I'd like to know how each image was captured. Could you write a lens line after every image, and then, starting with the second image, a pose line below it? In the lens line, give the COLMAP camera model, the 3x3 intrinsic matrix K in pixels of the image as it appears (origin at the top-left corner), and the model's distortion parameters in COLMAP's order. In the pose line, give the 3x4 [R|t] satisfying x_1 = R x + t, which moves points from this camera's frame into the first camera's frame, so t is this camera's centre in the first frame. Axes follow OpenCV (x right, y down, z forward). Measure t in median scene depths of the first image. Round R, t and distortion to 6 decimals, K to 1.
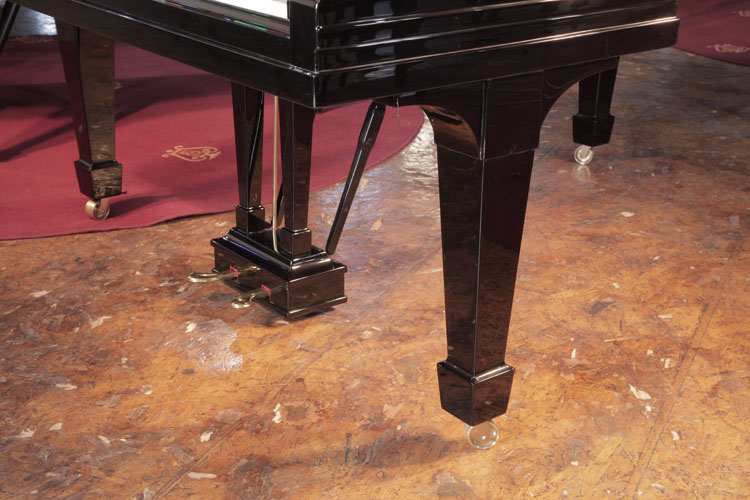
lens RADIAL K [[1126.6, 0, 375.0], [0, 1126.6, 250.0], [0, 0, 1]] dist [0.160083, 0.062821]
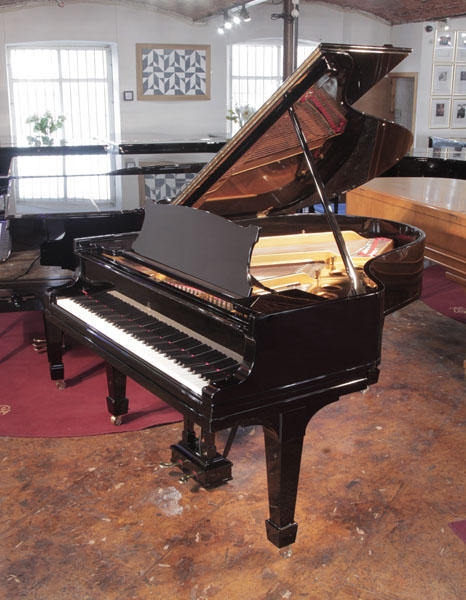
lens RADIAL K [[788.6, 0, 233.0], [0, 788.6, 300.0], [0, 0, 1]] dist [-0.044172, -0.035632]
pose [[0.997653, 0.012639, -0.067292, 0.072276], [-0.018369, 0.996192, -0.085227, -0.167294], [0.065958, 0.086263, 0.994087, -0.511812]]
